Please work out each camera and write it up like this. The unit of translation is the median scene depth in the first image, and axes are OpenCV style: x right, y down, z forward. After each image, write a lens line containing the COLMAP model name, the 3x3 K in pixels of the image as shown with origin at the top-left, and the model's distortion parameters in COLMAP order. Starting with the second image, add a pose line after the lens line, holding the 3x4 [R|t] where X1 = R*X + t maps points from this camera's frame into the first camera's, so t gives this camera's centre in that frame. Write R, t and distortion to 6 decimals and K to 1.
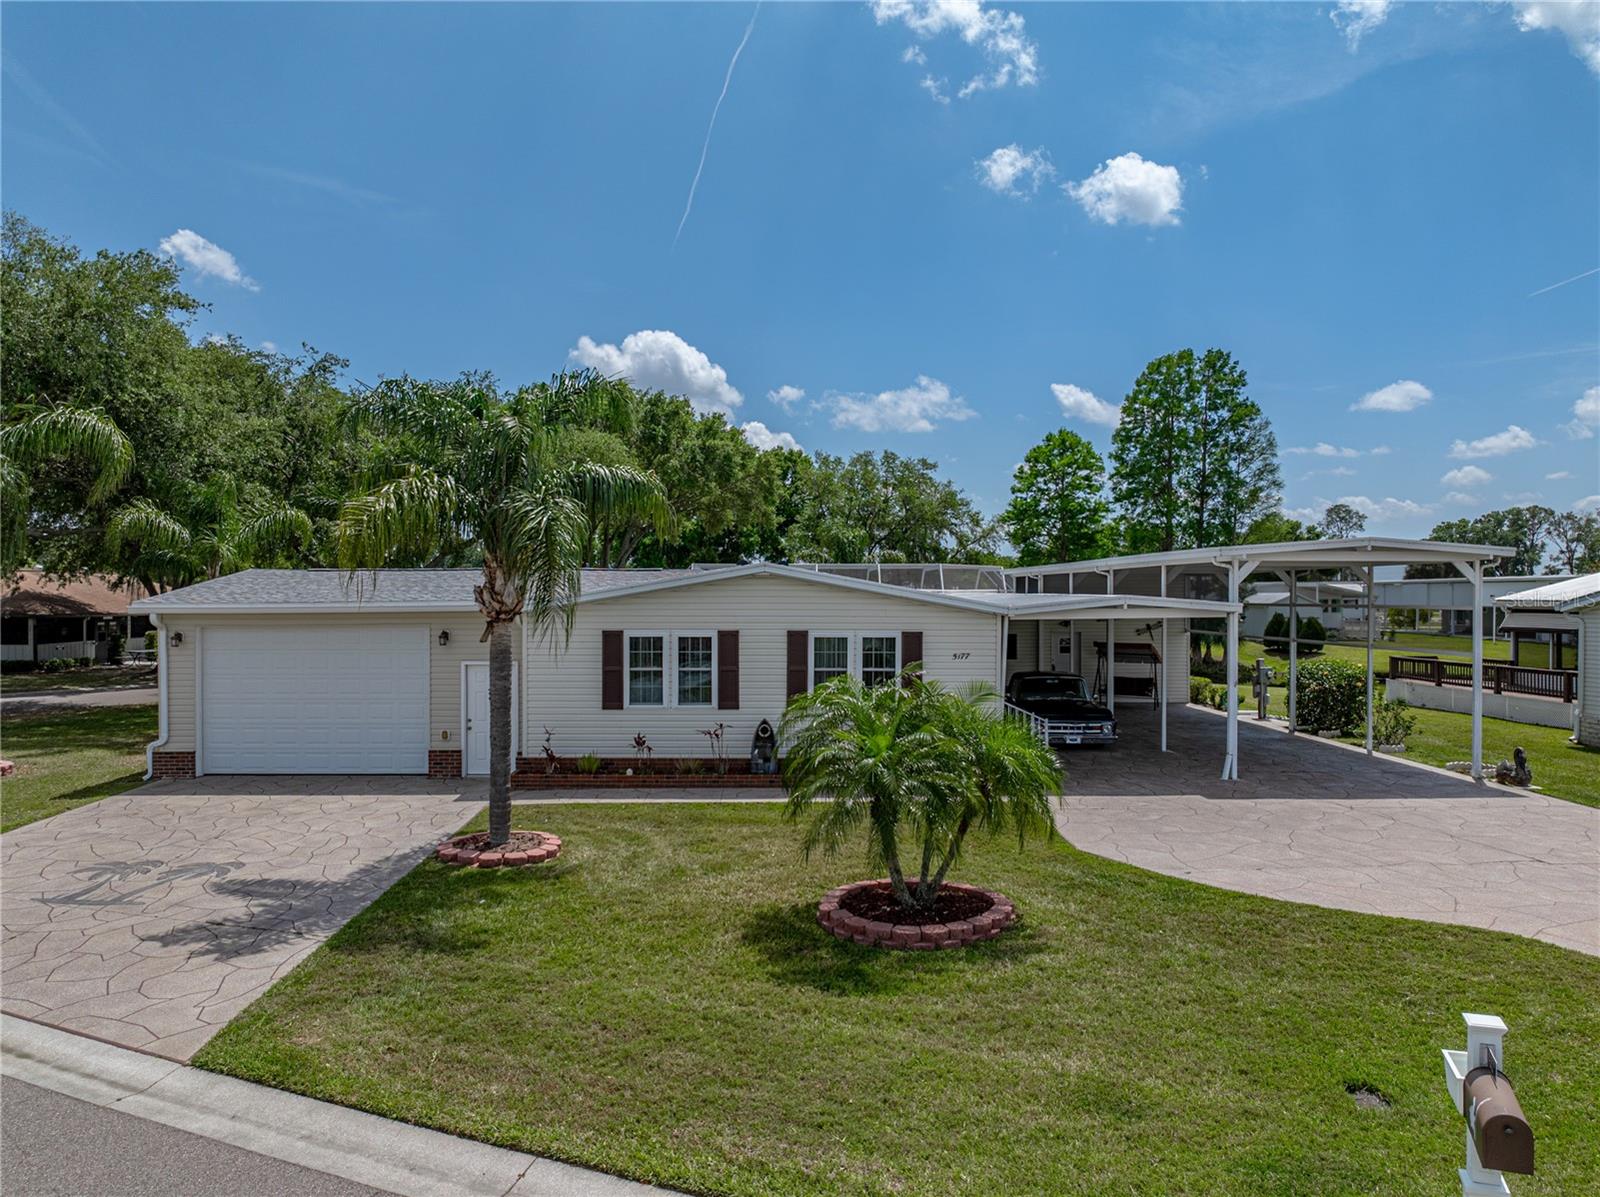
lens RADIAL K [[1161.4, 0, 793.5], [0, 1161.4, 599.5], [0, 0, 1]] dist [-0.032119, 0.026479]
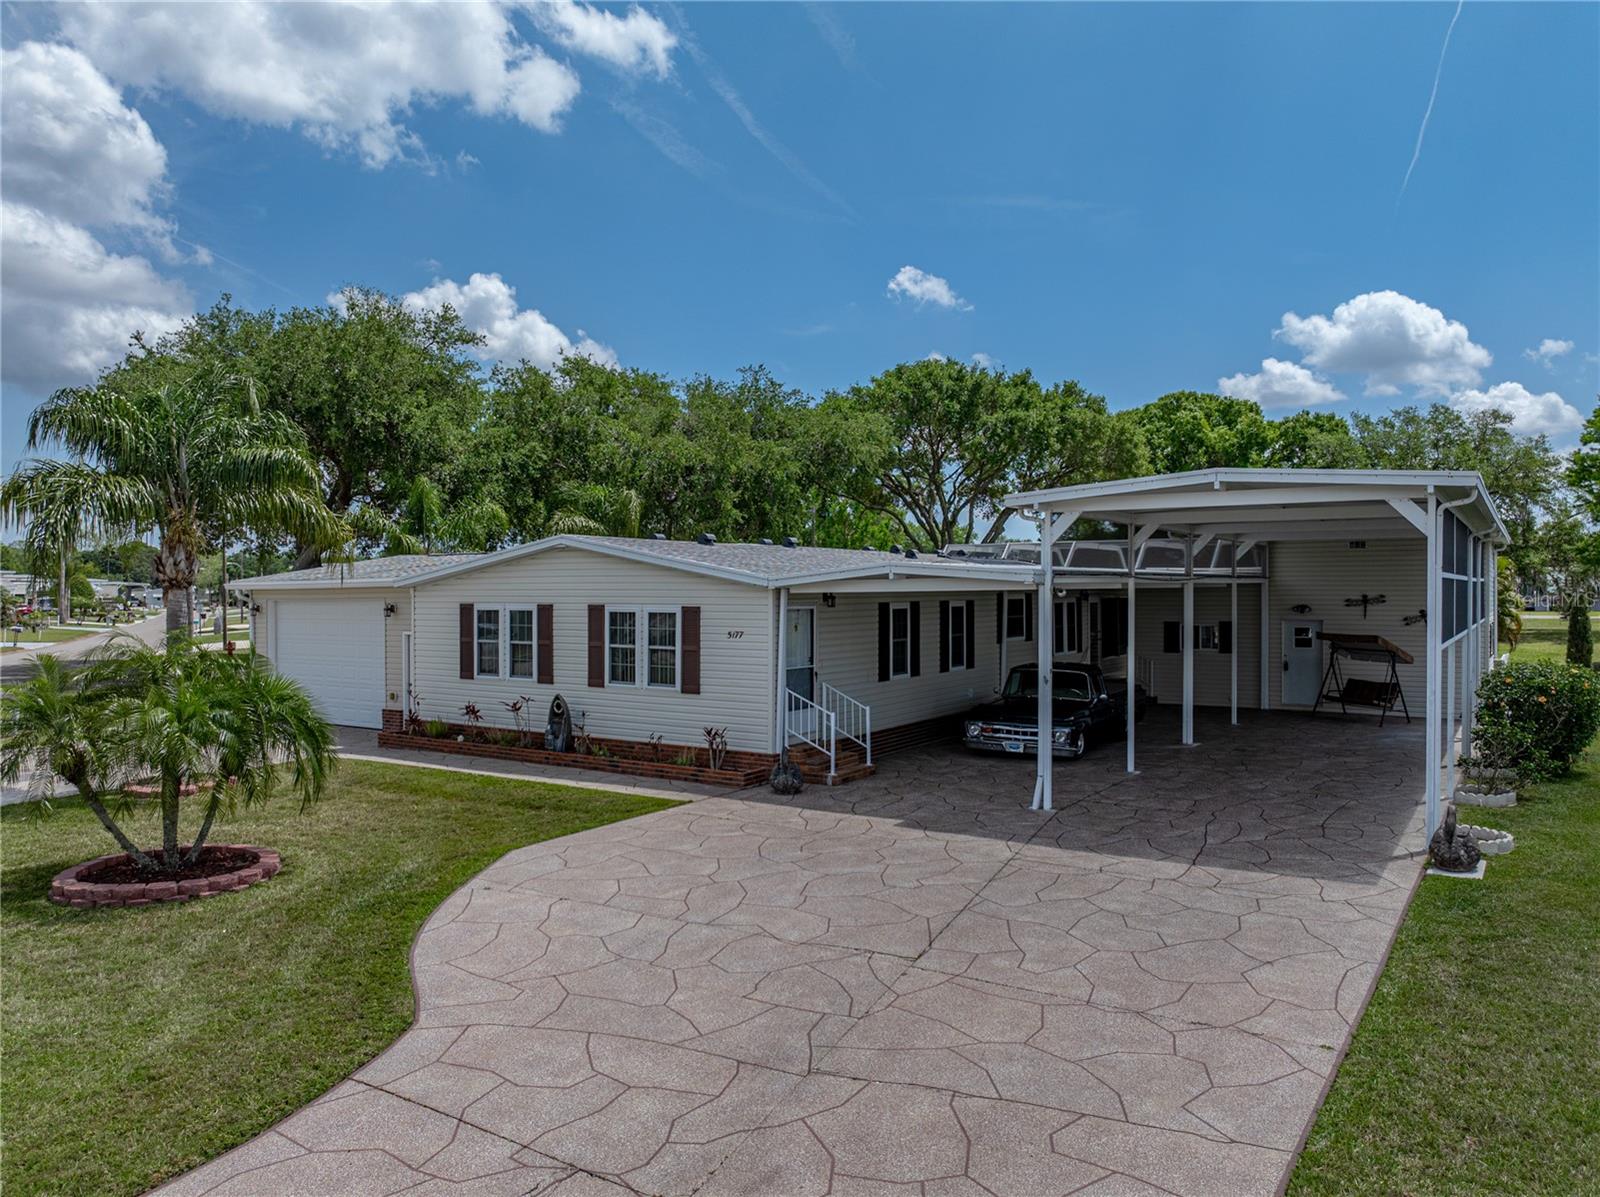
lens RADIAL K [[1153.9, 0, 795.2], [0, 1153.9, 598.1], [0, 0, 1]] dist [-0.026065, 0.005897]
pose [[0.816019, -0.000735, -0.578025, 0.691305], [0.002459, 0.999995, 0.002199, 0.019610], [0.578020, -0.003216, 0.816016, 0.317456]]
